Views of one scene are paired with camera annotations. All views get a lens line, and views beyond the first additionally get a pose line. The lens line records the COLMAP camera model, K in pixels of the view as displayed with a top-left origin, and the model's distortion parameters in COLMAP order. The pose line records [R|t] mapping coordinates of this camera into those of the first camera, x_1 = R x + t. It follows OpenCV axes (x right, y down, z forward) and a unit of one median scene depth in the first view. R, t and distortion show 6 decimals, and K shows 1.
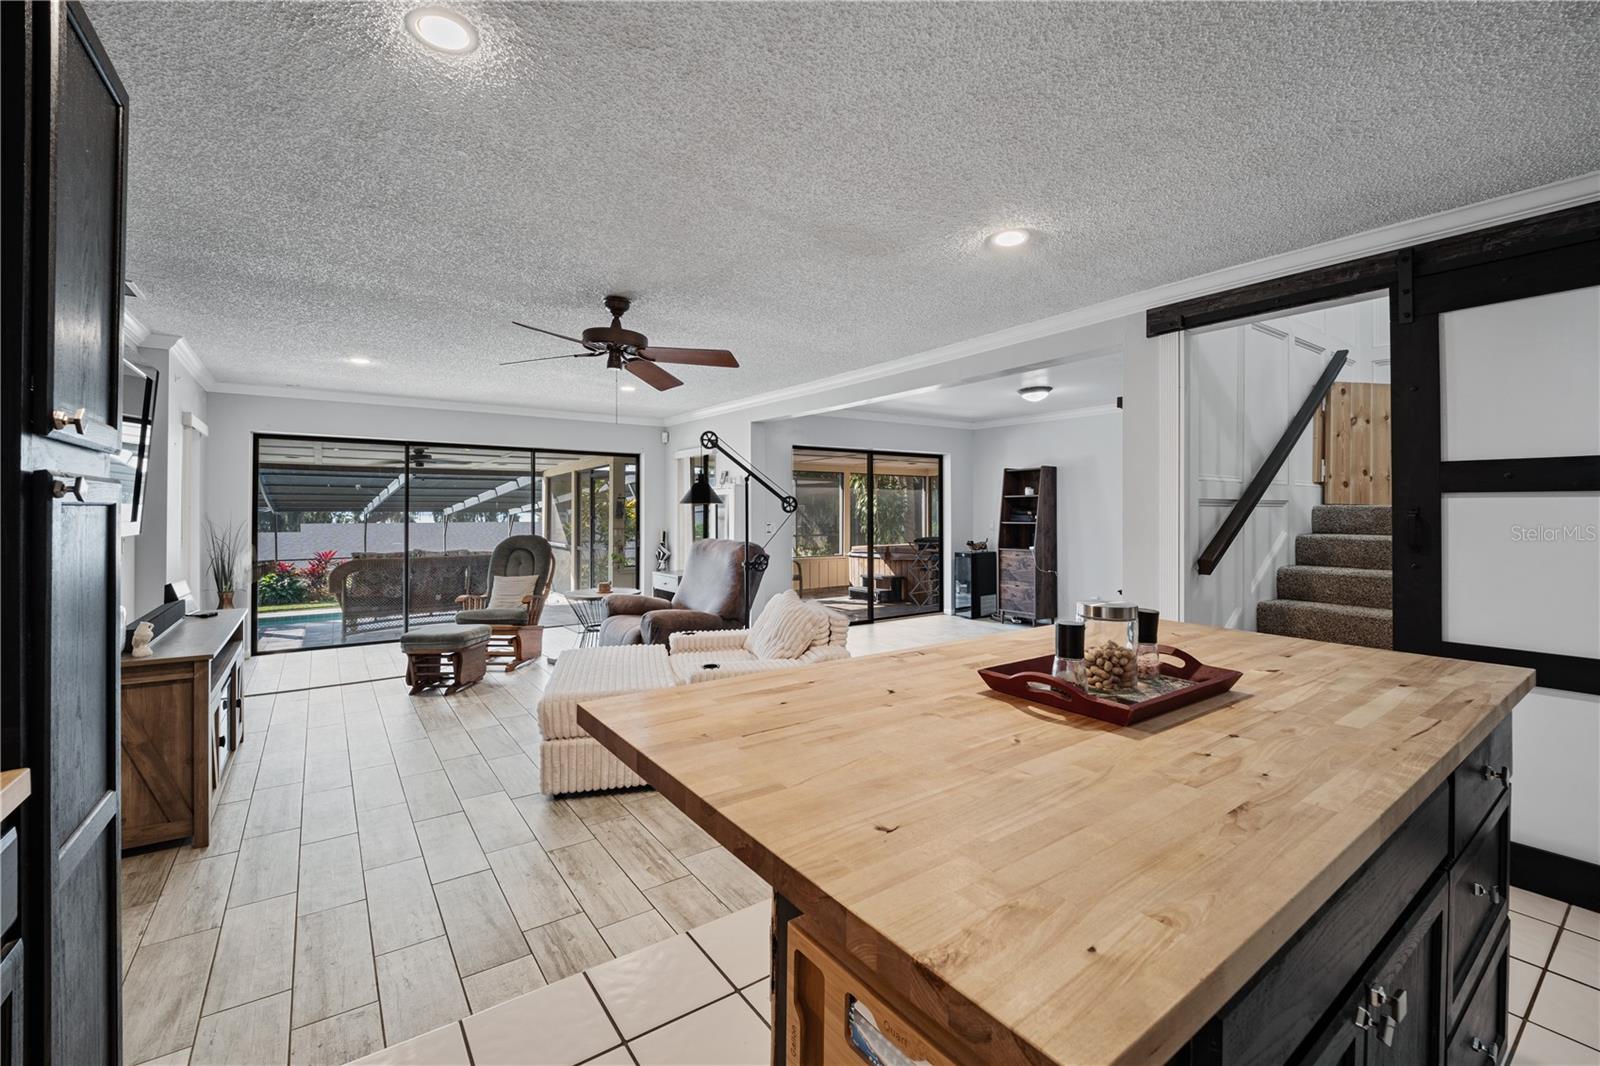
lens RADIAL K [[669.3, 0, 796.9], [0, 669.3, 521.6], [0, 0, 1]] dist [-0.008148, -0.005167]
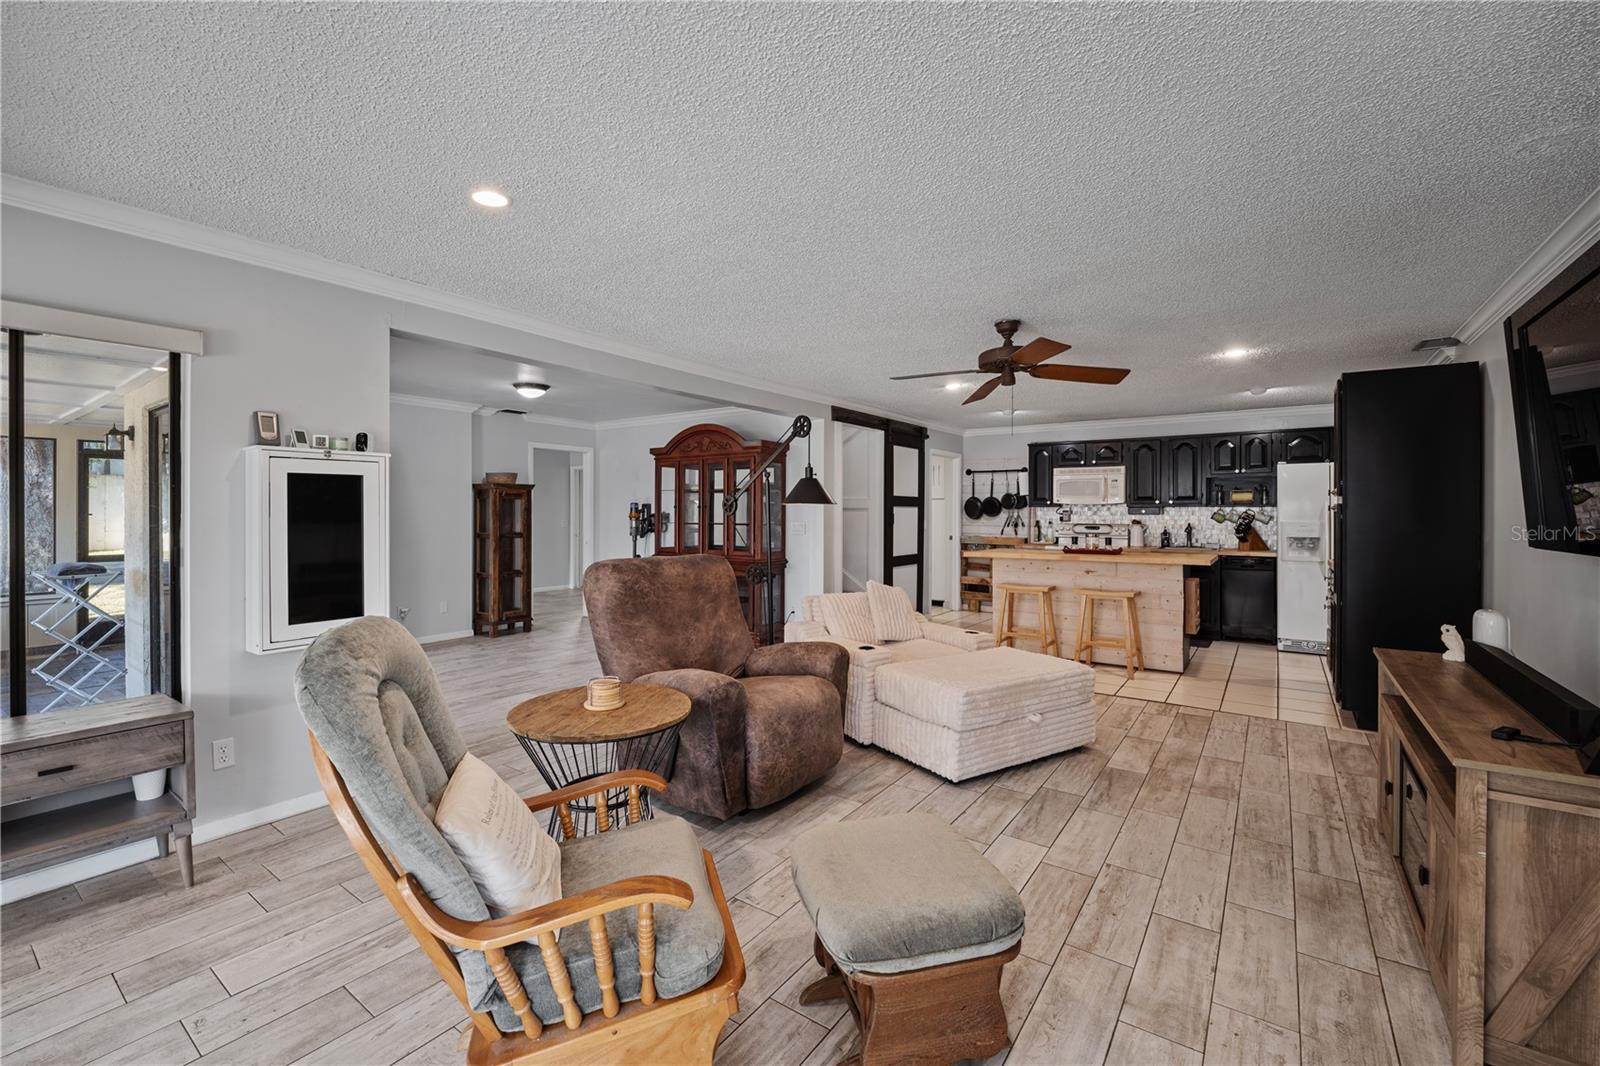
lens RADIAL K [[669.3, 0, 782.2], [0, 669.3, 506.8], [0, 0, 1]] dist [-0.008148, -0.005167]
pose [[-0.309830, 0.002964, 0.950787, -1.388777], [0.007791, 0.999969, -0.000579, -0.034200], [-0.950760, 0.007228, -0.309843, 1.937226]]
